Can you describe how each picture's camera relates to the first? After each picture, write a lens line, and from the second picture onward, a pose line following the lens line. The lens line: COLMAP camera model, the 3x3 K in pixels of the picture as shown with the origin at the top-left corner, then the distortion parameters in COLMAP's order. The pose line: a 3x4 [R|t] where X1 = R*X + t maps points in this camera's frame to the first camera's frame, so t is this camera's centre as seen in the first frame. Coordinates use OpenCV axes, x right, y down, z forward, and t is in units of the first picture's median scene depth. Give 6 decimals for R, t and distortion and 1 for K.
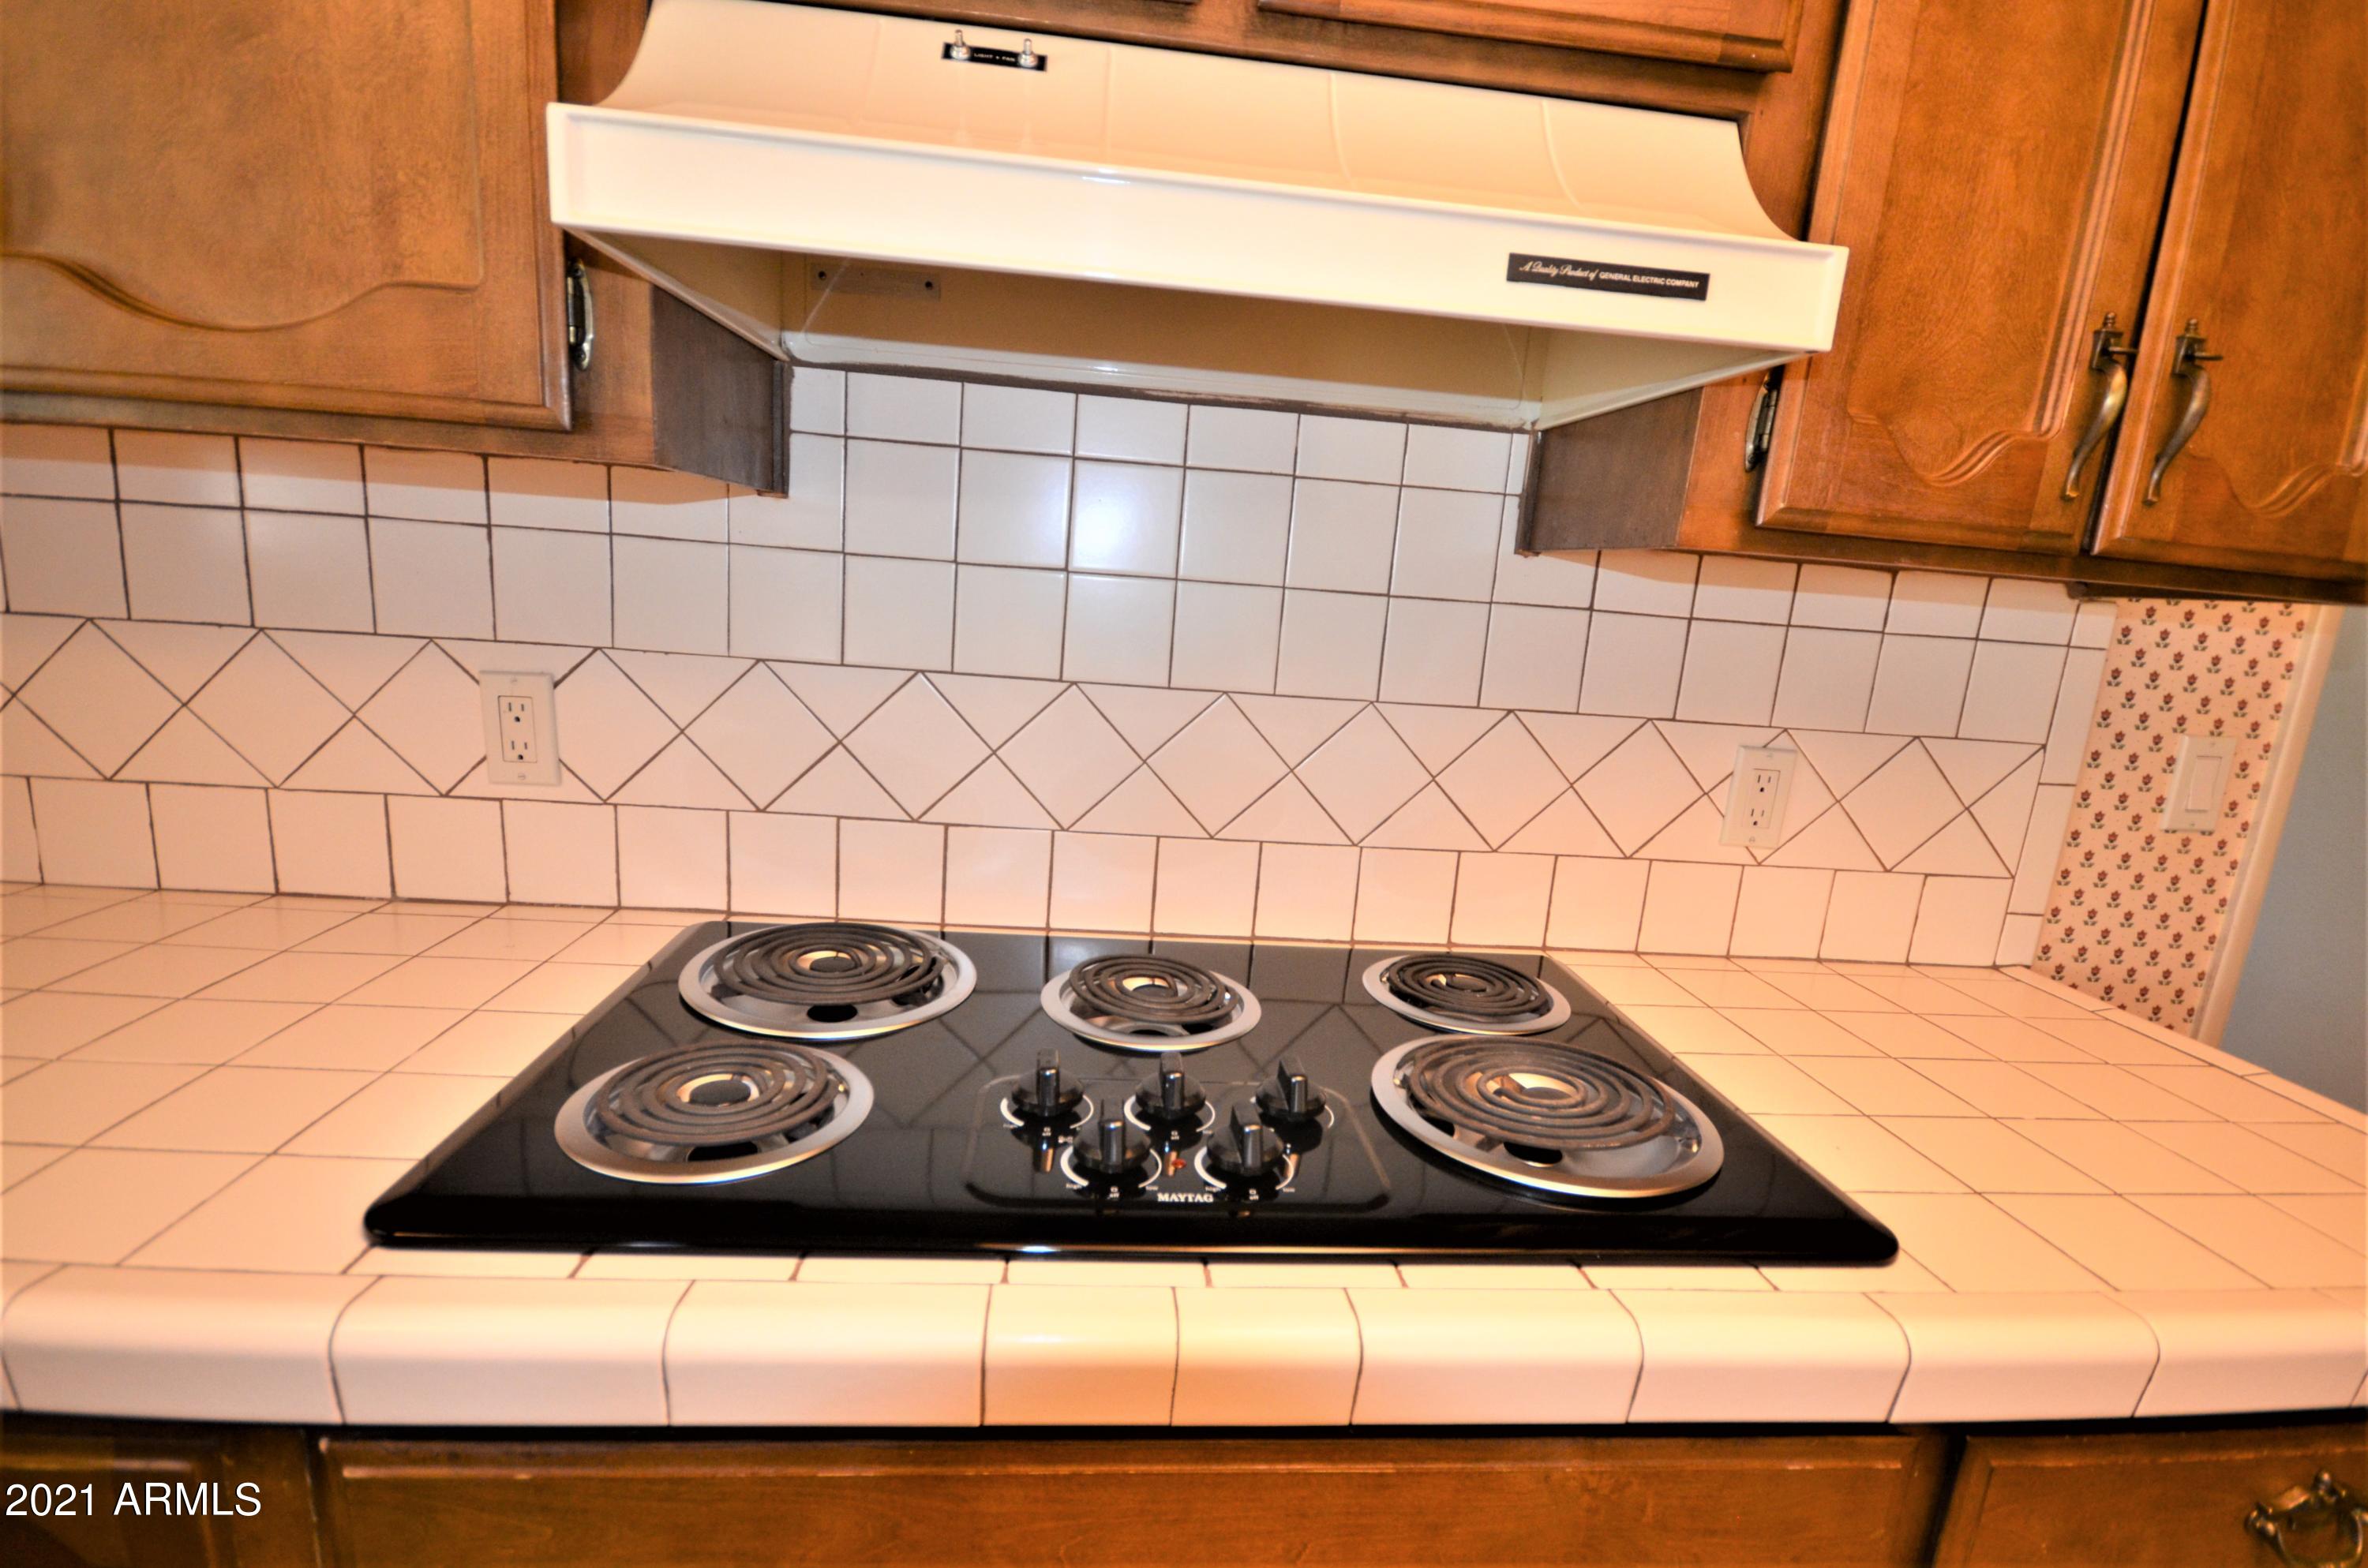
lens RADIAL K [[1054.7, 0, 1167.2], [0, 1054.7, 799.7], [0, 0, 1]] dist [0.003484, -0.012211]
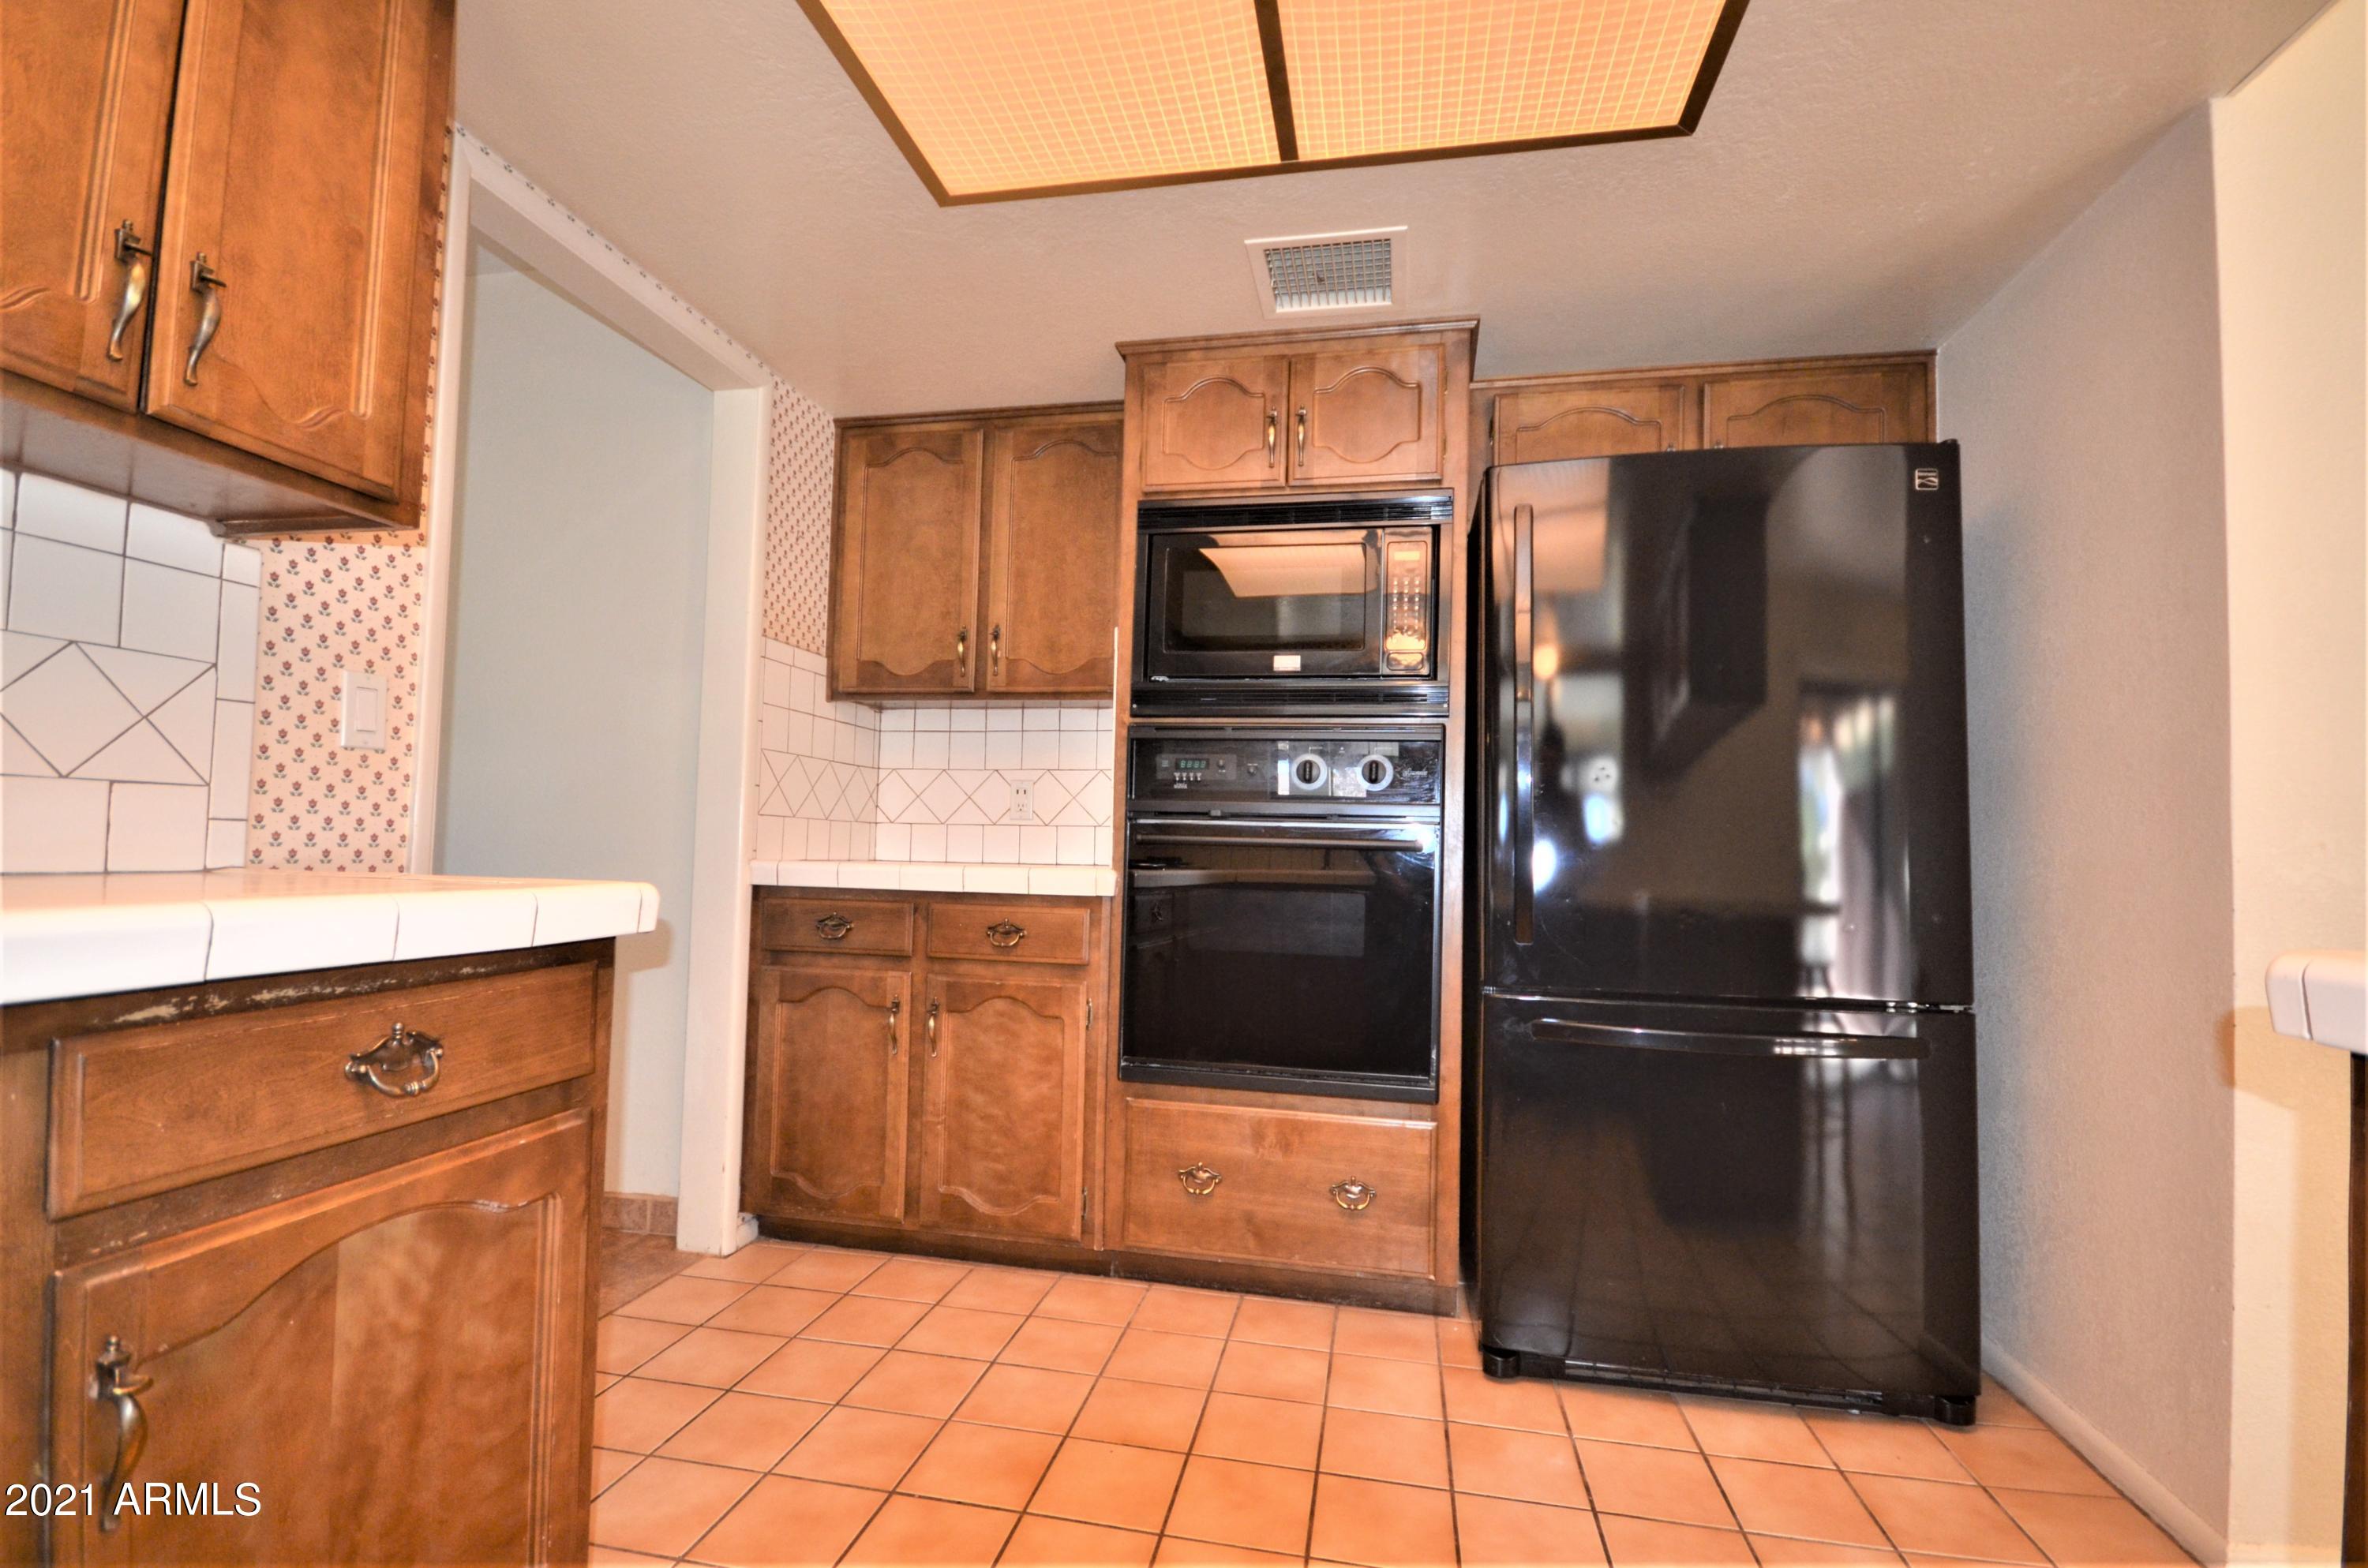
lens RADIAL K [[1054.7, 0, 1190.8], [0, 1054.7, 792.5], [0, 0, 1]] dist [0.003484, -0.012211]
pose [[0.247971, -0.019732, 0.968566, -0.010444], [0.193385, 0.980678, -0.029532, 0.475963], [-0.949269, 0.194629, 0.246996, -0.380794]]
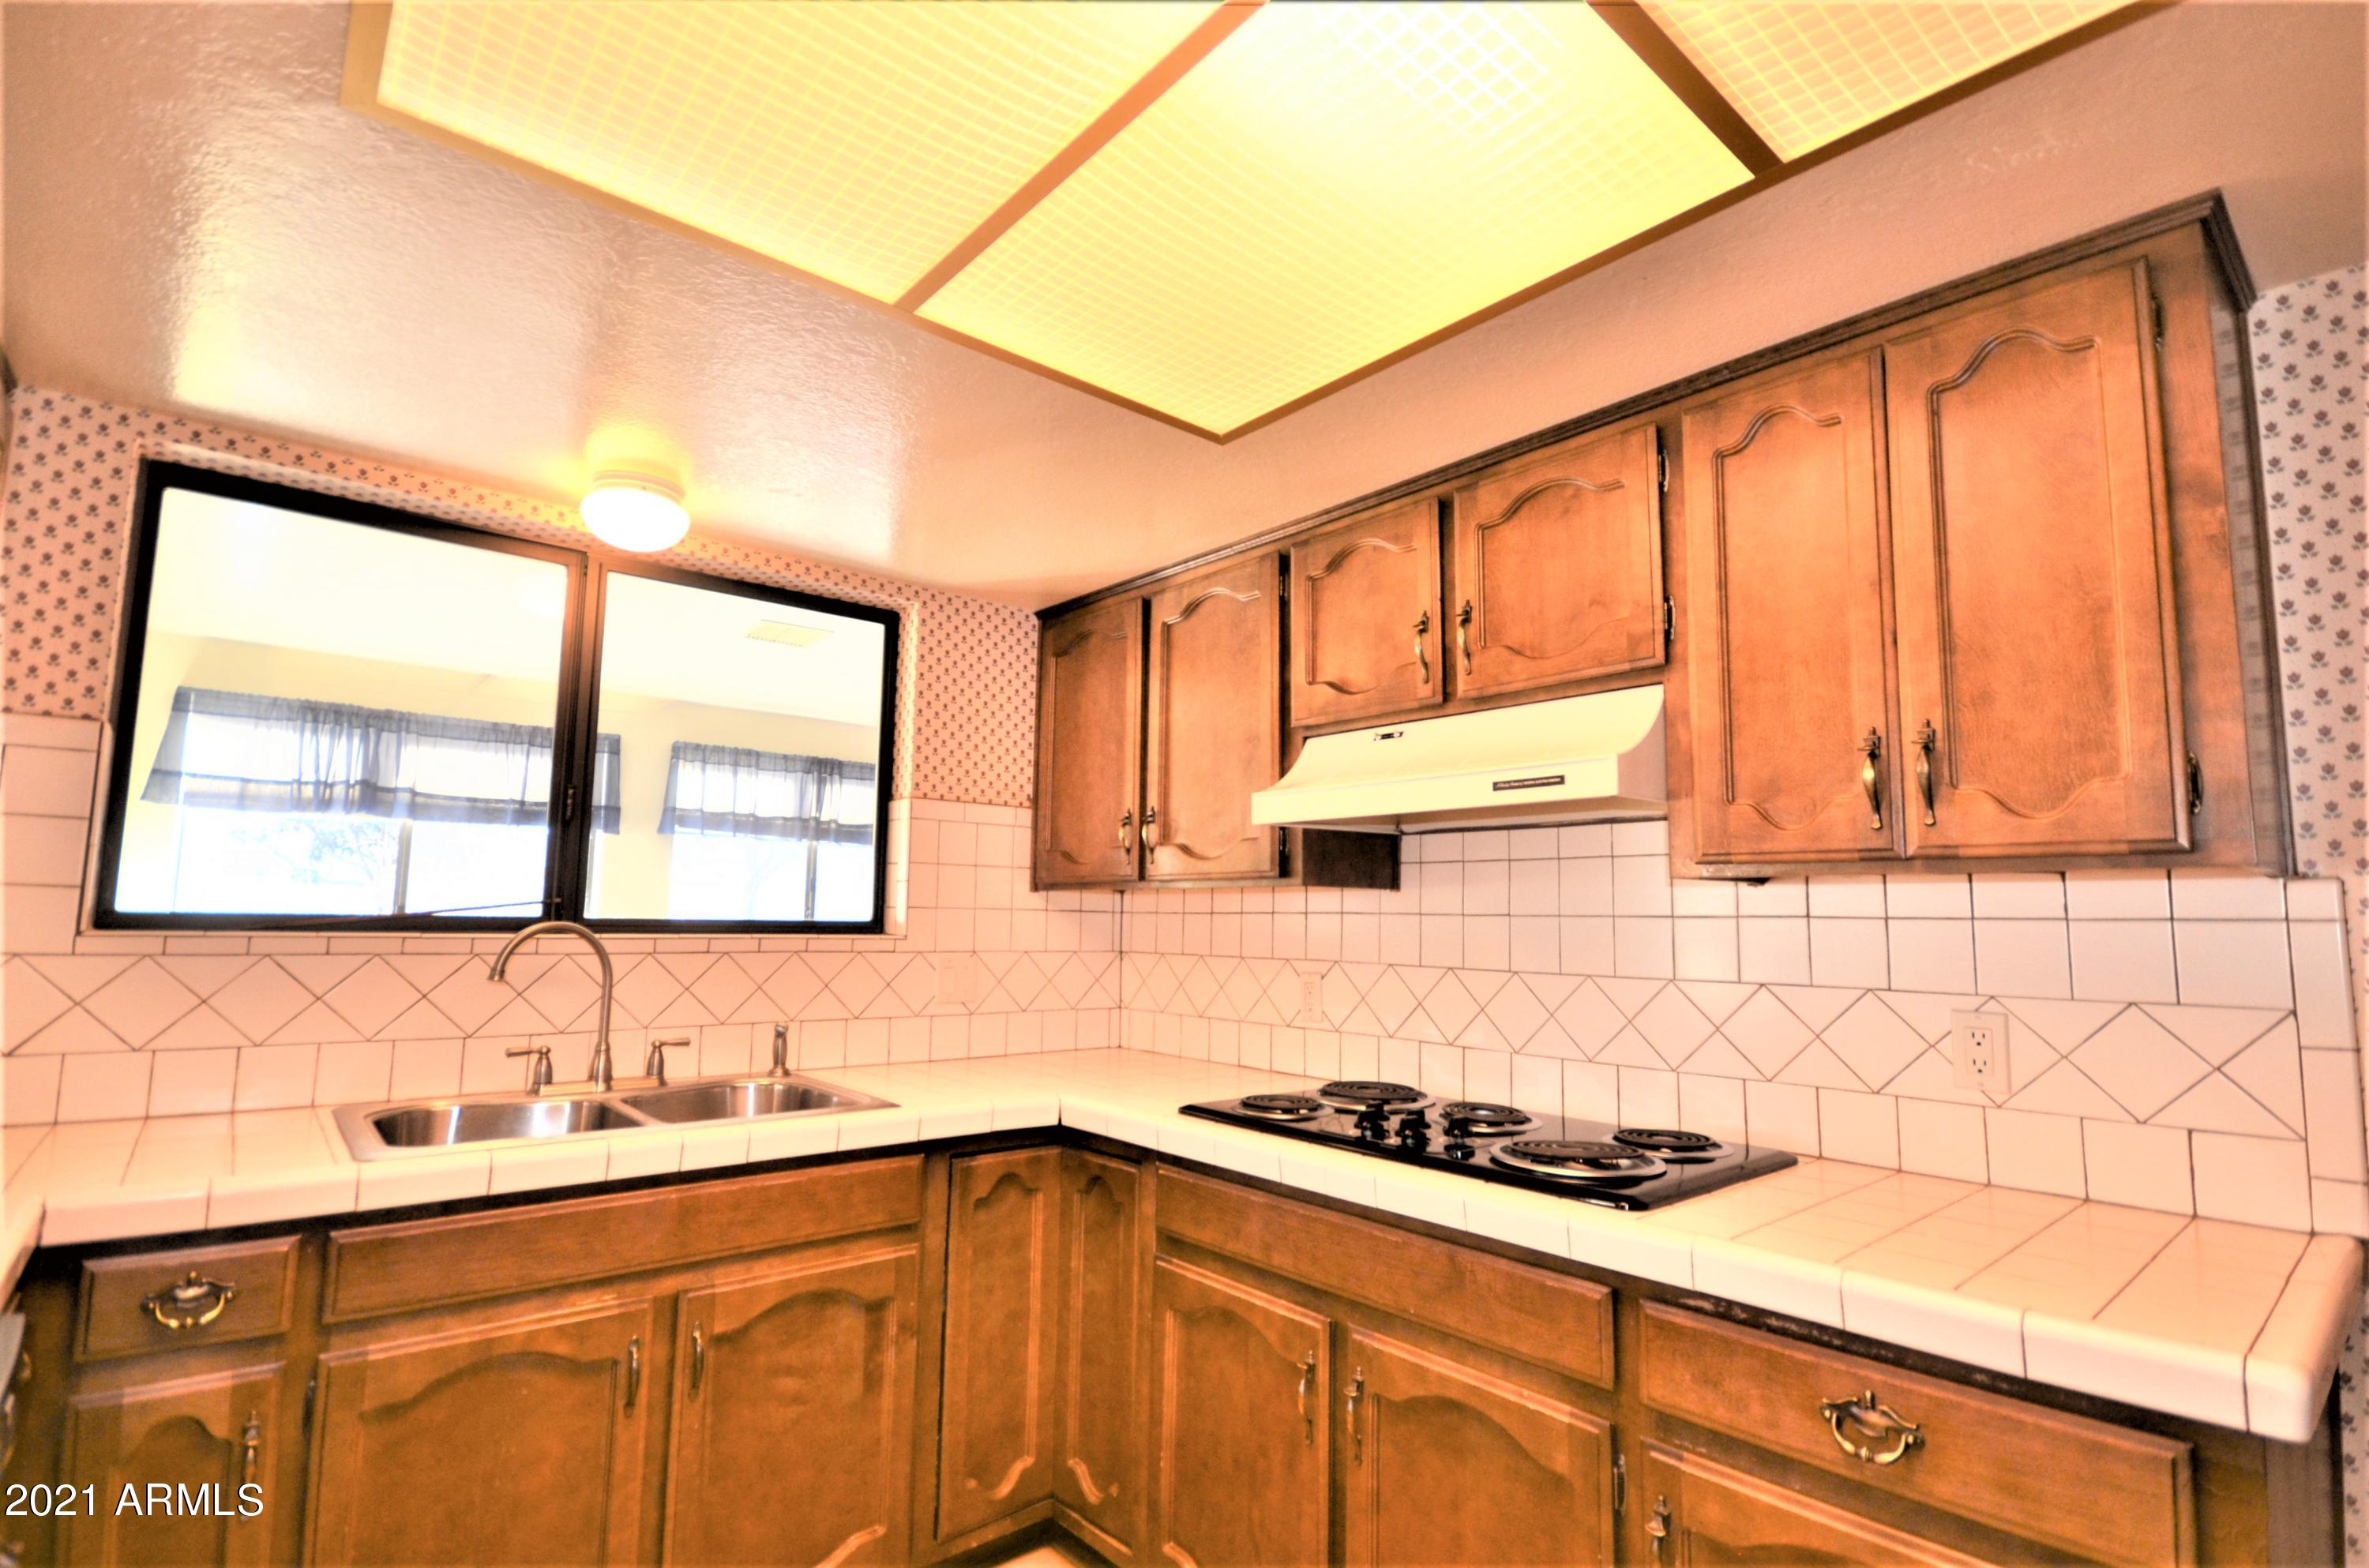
lens RADIAL K [[1121.4, 0, 1199.8], [0, 1121.4, 805.2], [0, 0, 1]] dist [-0.002160, -0.008025]
pose [[0.594033, -0.145825, -0.791113, 1.620492], [-0.138133, 0.950335, -0.278896, 0.327185], [0.792492, 0.274953, 0.544387, -0.850732]]
